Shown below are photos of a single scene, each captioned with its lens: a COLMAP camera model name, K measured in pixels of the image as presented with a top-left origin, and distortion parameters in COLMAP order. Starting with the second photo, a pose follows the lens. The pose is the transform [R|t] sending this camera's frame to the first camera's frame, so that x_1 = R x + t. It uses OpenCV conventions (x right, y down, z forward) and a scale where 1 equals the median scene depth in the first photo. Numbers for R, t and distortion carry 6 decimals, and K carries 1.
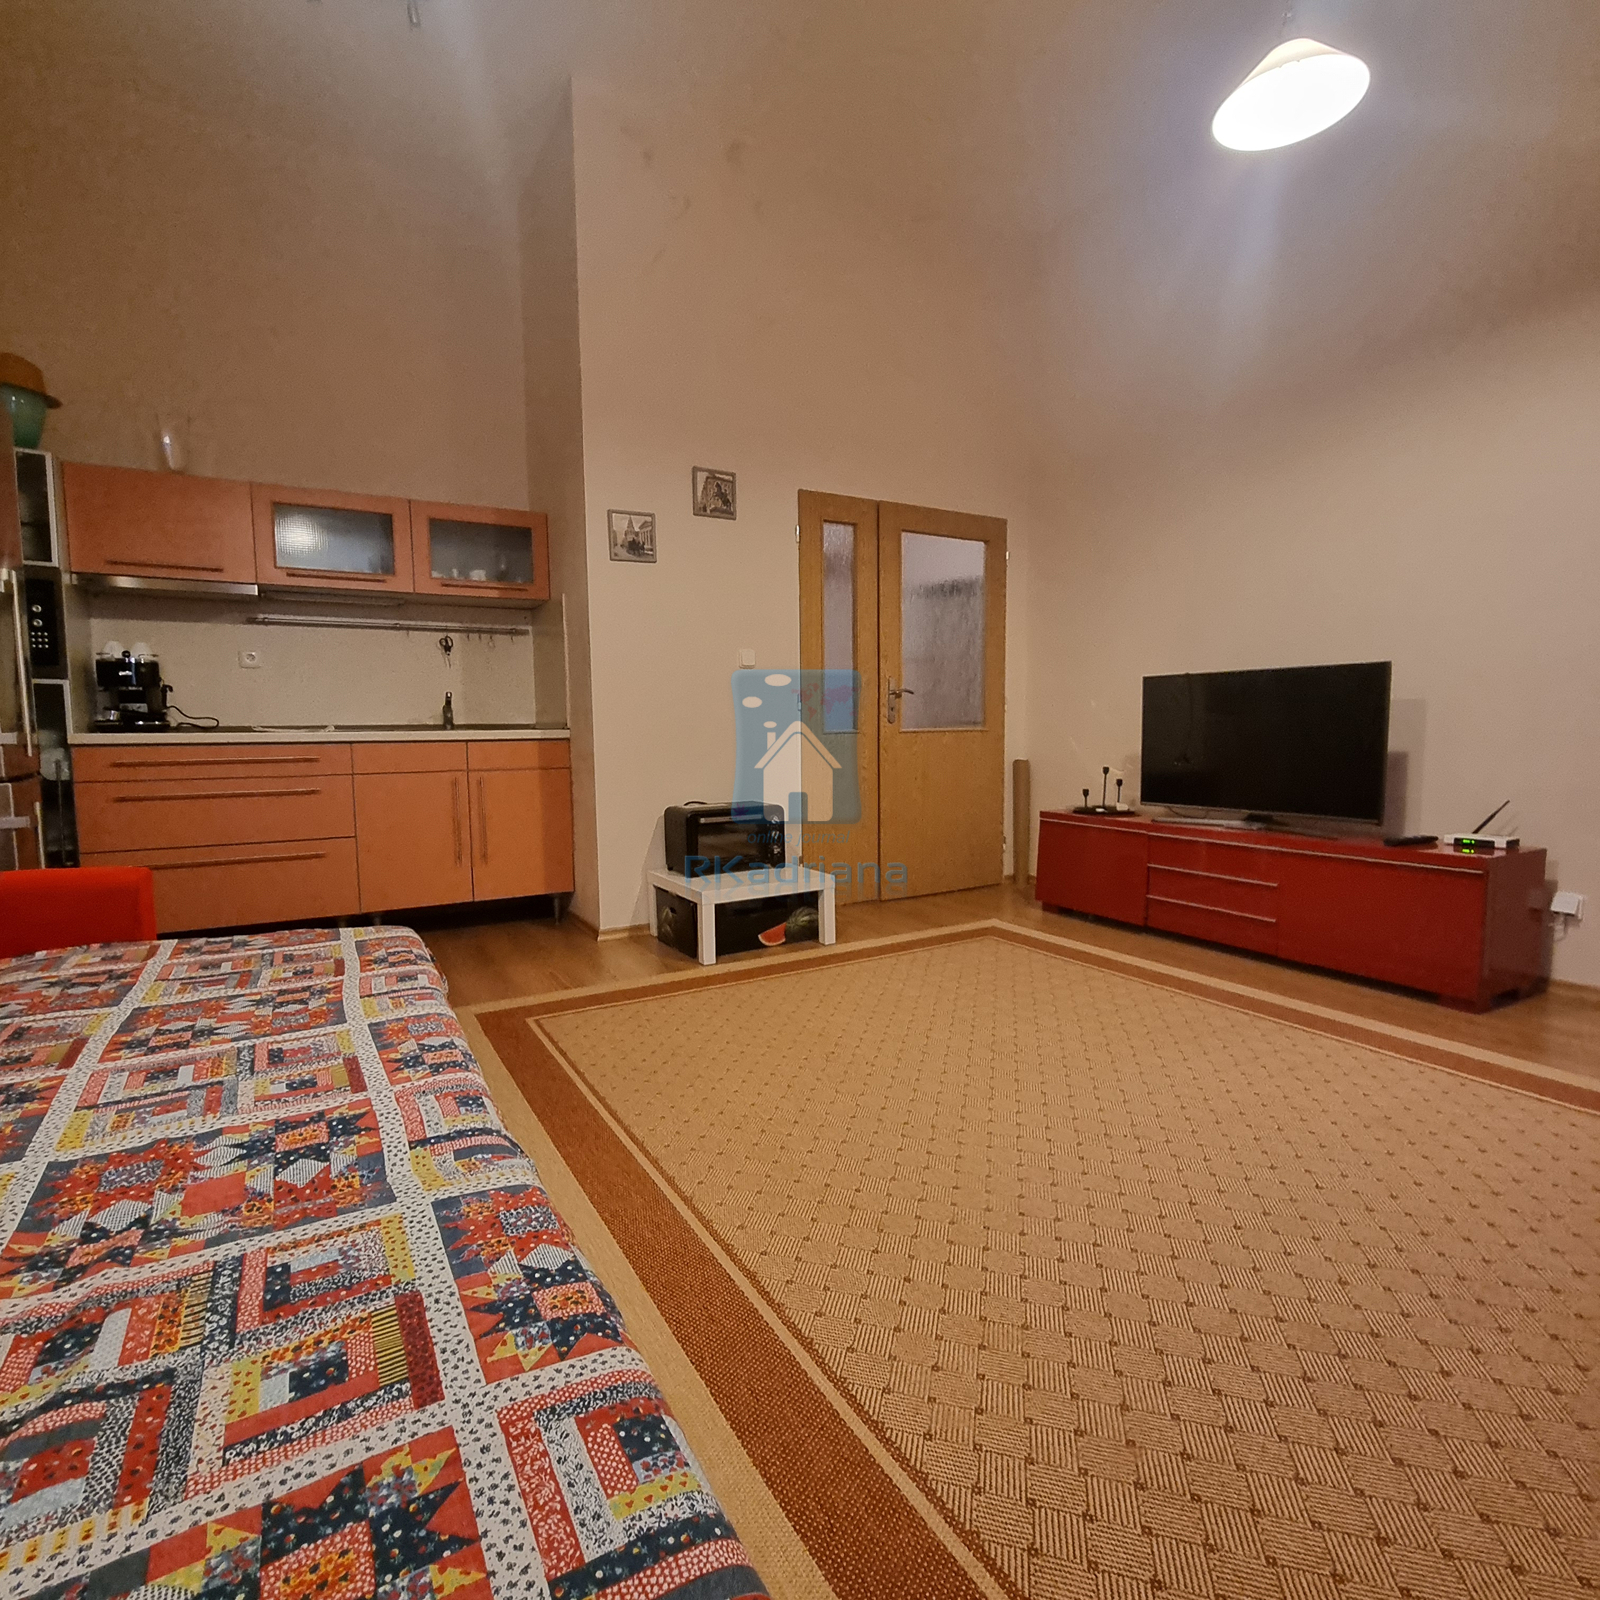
lens RADIAL K [[875.9, 0, 792.1], [0, 875.9, 804.8], [0, 0, 1]] dist [0.002184, 0.001509]
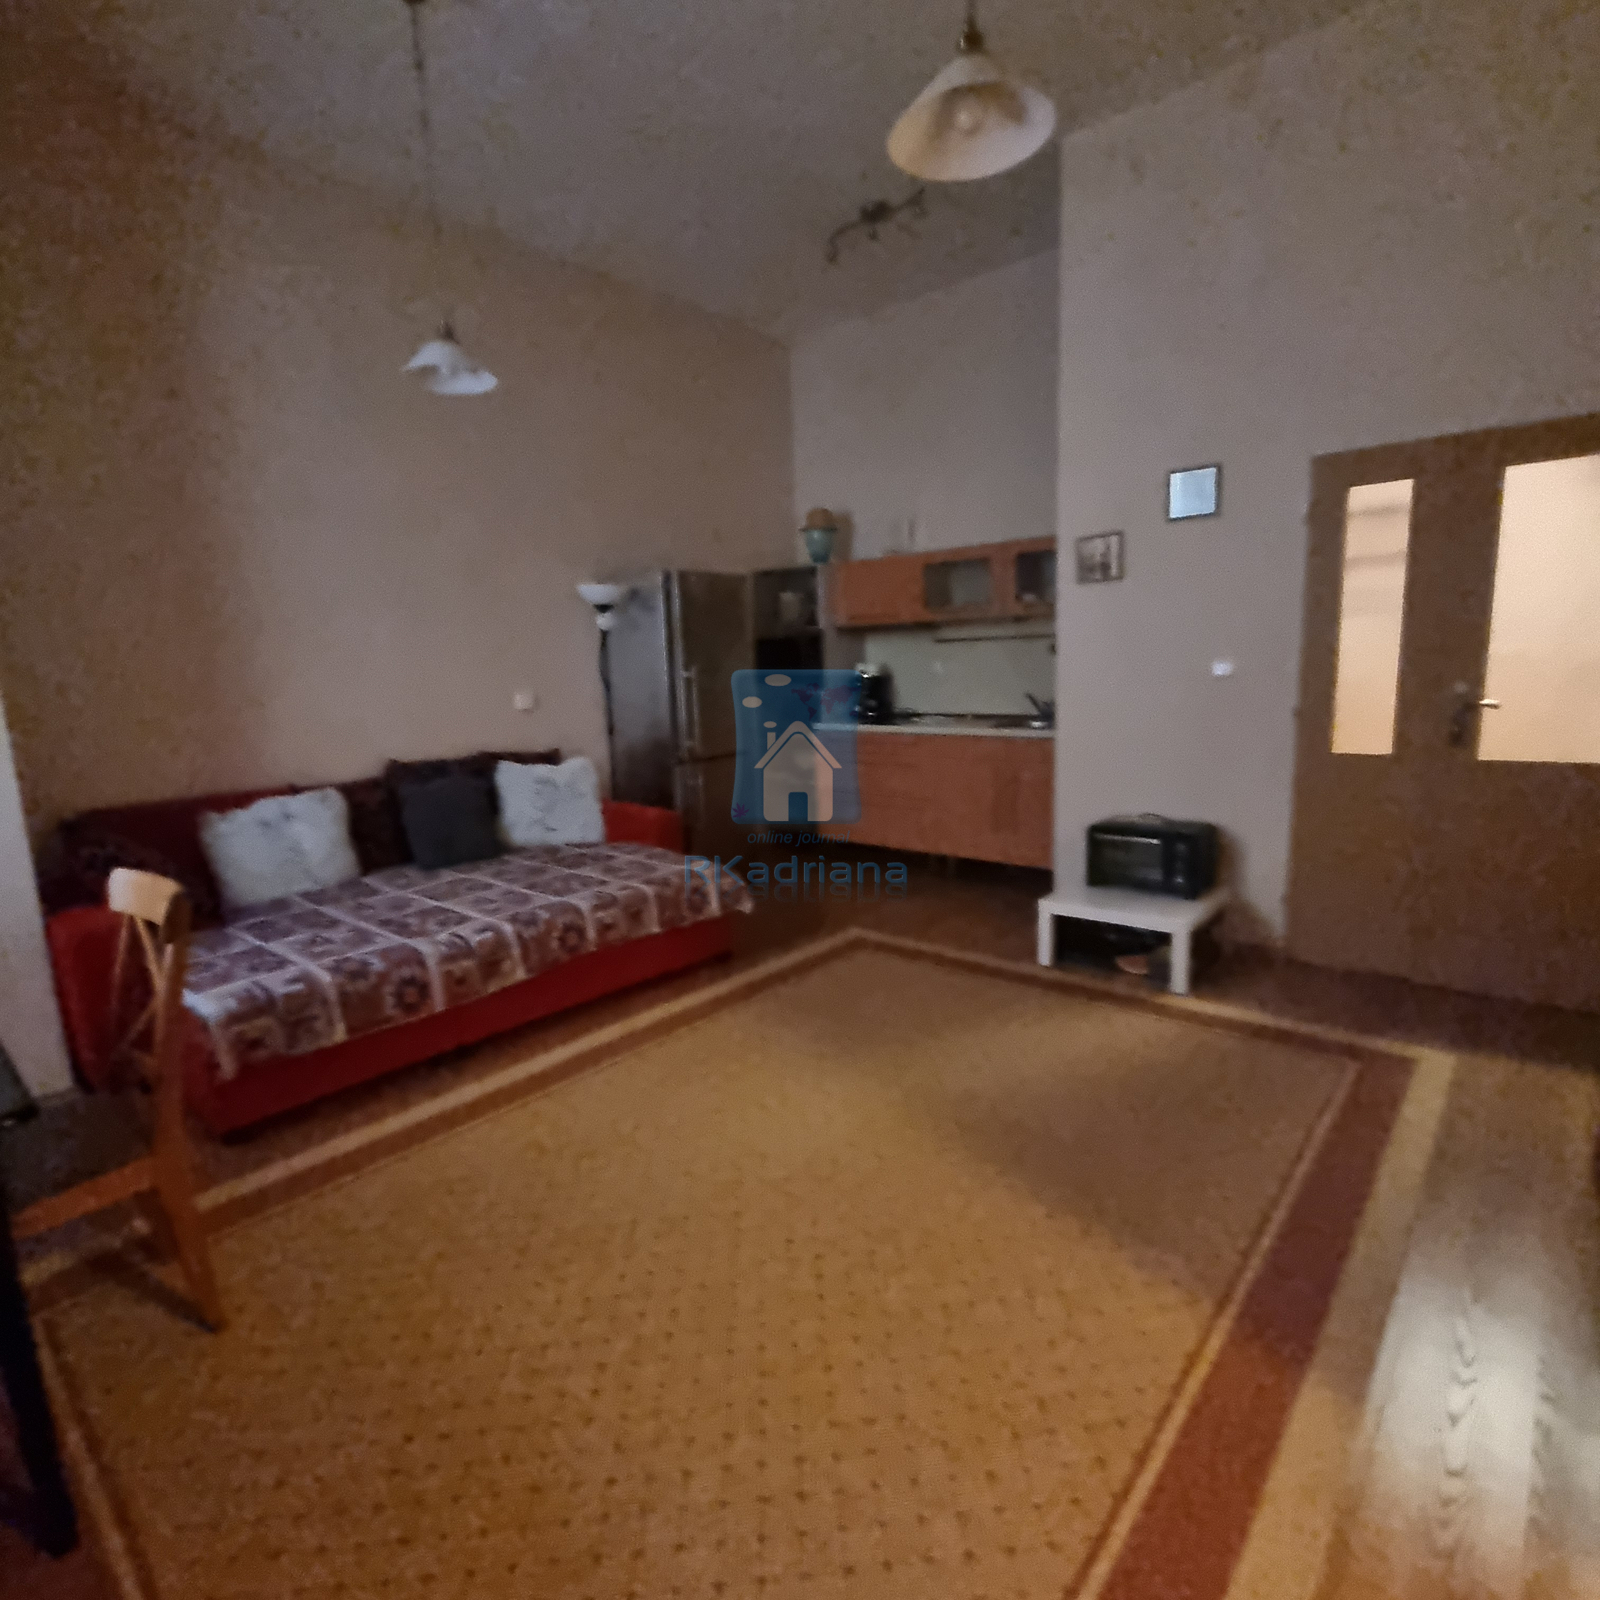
lens RADIAL K [[875.9, 0, 792.1], [0, 875.9, 804.8], [0, 0, 1]] dist [0.002184, 0.001509]
pose [[0.307863, 0.162253, -0.937494, 0.777527], [-0.046925, 0.986742, 0.155367, -0.167937], [0.950273, -0.003839, 0.311395, 0.332288]]
